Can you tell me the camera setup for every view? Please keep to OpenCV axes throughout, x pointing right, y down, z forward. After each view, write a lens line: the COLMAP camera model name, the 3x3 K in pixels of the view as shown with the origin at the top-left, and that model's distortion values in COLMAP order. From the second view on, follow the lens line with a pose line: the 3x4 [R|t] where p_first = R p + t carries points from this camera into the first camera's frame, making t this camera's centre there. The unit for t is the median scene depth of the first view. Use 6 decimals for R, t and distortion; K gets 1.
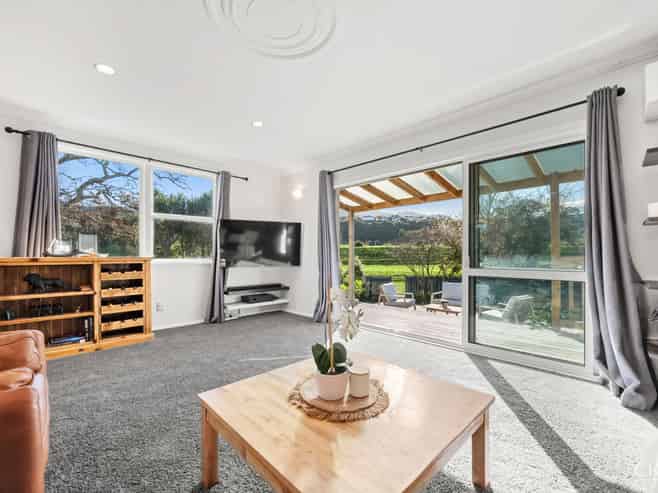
lens RADIAL K [[294.6, 0, 329.3], [0, 294.6, 251.2], [0, 0, 1]] dist [0.002828, 0.000161]
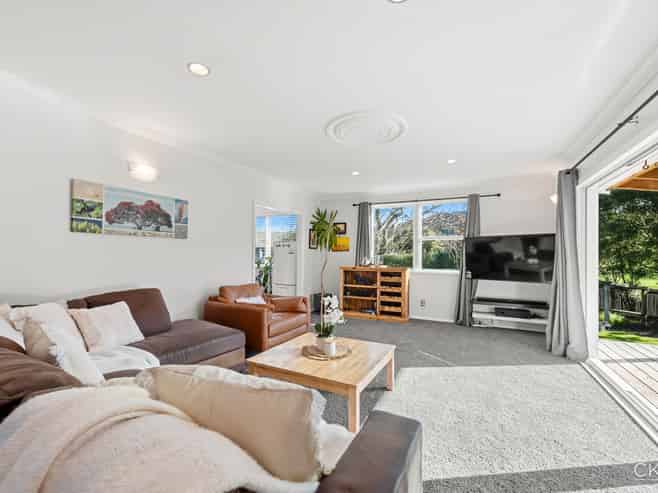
lens RADIAL K [[294.6, 0, 328.6], [0, 294.6, 248.3], [0, 0, 1]] dist [0.002828, 0.000161]
pose [[0.308545, -0.018166, -0.951036, 0.733265], [0.003768, 0.999833, -0.017876, -0.058657], [0.951202, 0.001932, 0.308562, 0.161098]]
